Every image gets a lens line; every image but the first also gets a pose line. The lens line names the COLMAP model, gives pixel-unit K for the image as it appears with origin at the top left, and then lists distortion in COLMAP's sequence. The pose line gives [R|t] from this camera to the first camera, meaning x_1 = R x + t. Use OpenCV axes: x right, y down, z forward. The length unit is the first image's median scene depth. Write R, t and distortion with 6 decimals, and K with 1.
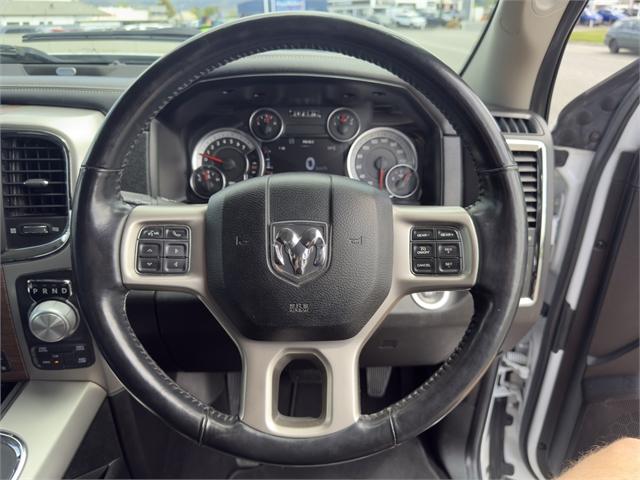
lens RADIAL K [[452.7, 0, 320.0], [0, 452.7, 240.0], [0, 0, 1]] dist [0.000151, -0.008540]
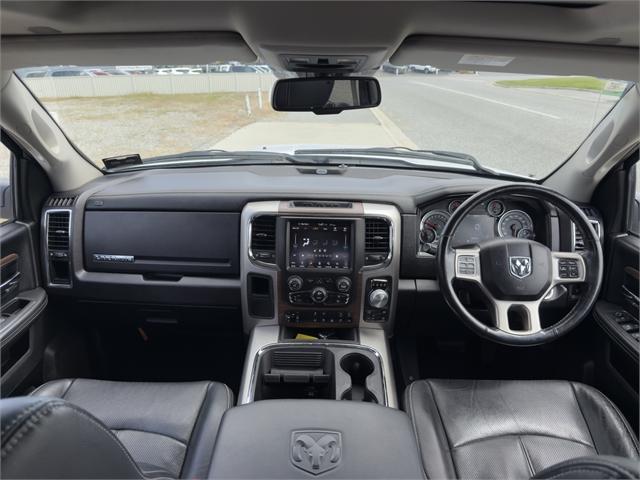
lens RADIAL K [[452.7, 0, 320.0], [0, 452.7, 240.0], [0, 0, 1]] dist [0.000151, -0.008540]
pose [[0.997251, 0.021804, -0.070823, -1.022060], [-0.027580, 0.996281, -0.081629, 0.112177], [0.068780, 0.083358, 0.994143, -1.771430]]
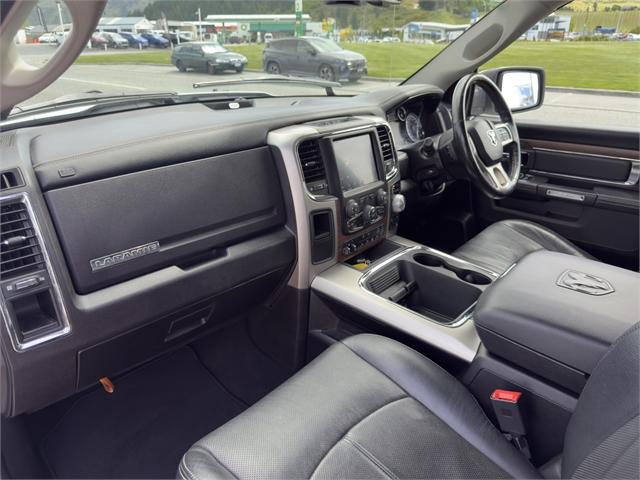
lens RADIAL K [[452.7, 0, 320.0], [0, 452.7, 240.0], [0, 0, 1]] dist [0.000151, -0.008540]
pose [[0.702445, -0.290201, 0.649888, -3.433712], [0.309571, 0.946780, 0.088169, 0.038863], [-0.640888, 0.139252, 0.754899, -0.642904]]
